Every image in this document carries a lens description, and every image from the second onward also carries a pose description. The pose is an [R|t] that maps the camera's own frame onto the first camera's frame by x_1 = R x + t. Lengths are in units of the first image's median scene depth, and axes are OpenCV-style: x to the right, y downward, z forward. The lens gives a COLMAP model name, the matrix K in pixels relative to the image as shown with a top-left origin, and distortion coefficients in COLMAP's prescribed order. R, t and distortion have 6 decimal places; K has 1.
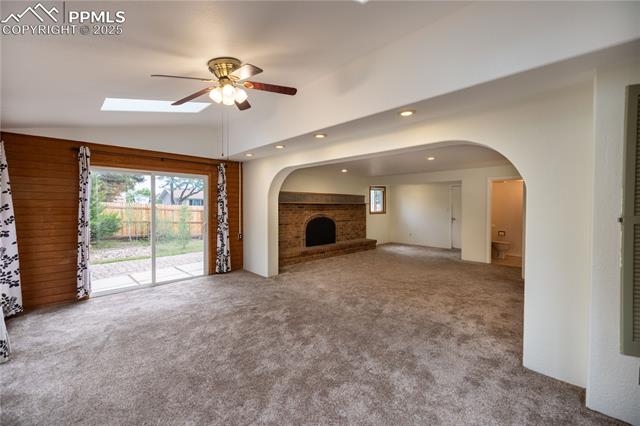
lens RADIAL K [[268.2, 0, 322.7], [0, 268.2, 211.4], [0, 0, 1]] dist [-0.000535, 0.000071]
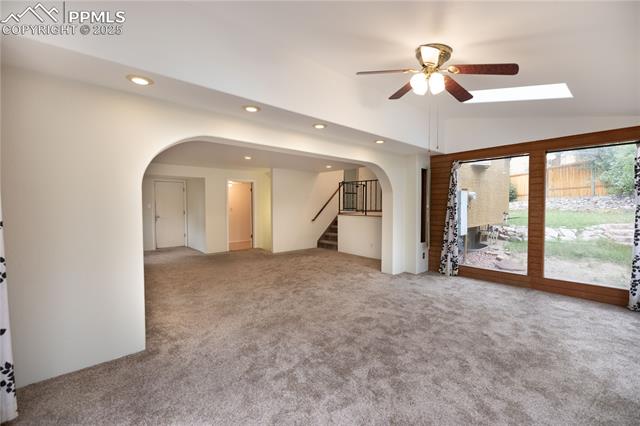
lens RADIAL K [[268.2, 0, 323.2], [0, 268.2, 212.3], [0, 0, 1]] dist [-0.000535, 0.000071]
pose [[0.044218, -0.028502, 0.998615, -0.773245], [0.017862, 0.999456, 0.027735, -0.005482], [-0.998862, 0.016611, 0.044703, 0.774079]]
